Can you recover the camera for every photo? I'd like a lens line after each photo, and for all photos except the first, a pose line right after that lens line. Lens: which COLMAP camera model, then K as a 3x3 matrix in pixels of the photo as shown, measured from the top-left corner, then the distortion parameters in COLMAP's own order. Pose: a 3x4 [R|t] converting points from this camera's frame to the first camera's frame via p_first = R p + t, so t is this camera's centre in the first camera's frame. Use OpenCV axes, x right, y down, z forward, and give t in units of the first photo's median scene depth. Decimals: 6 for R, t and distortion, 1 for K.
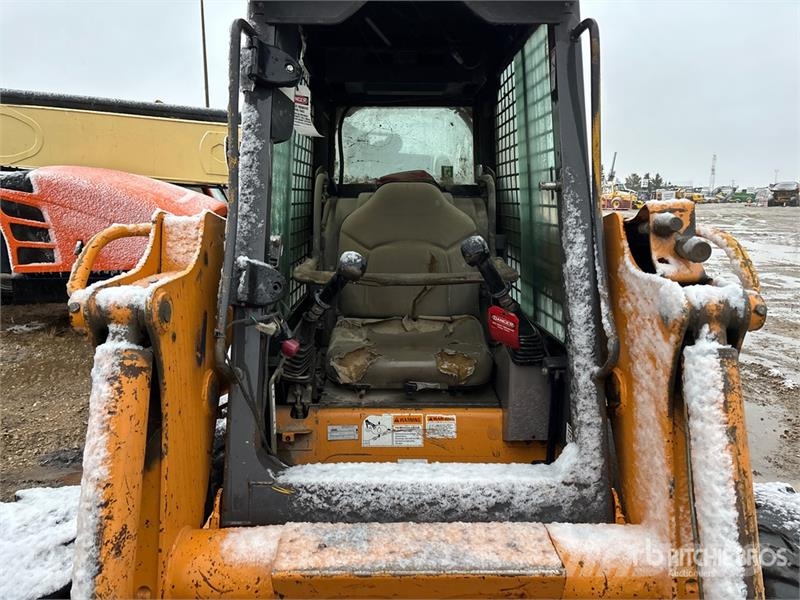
lens RADIAL K [[607.7, 0, 397.2], [0, 607.7, 306.5], [0, 0, 1]] dist [0.037440, -0.037423]
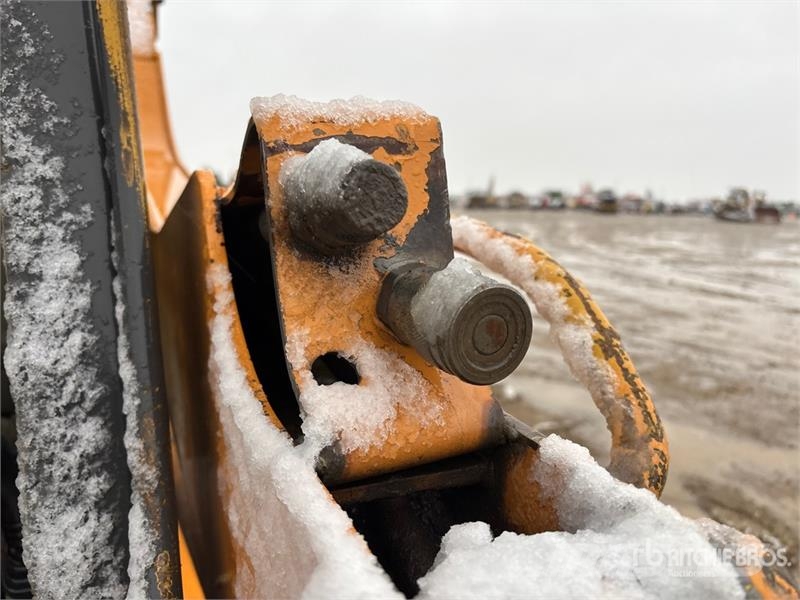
lens RADIAL K [[607.7, 0, 397.2], [0, 607.7, 306.5], [0, 0, 1]] dist [0.037440, -0.037423]
pose [[0.900522, -0.068956, 0.429307, 0.326395], [0.063937, 0.997612, 0.026123, -0.091384], [-0.430083, 0.003924, 0.902781, 0.712834]]
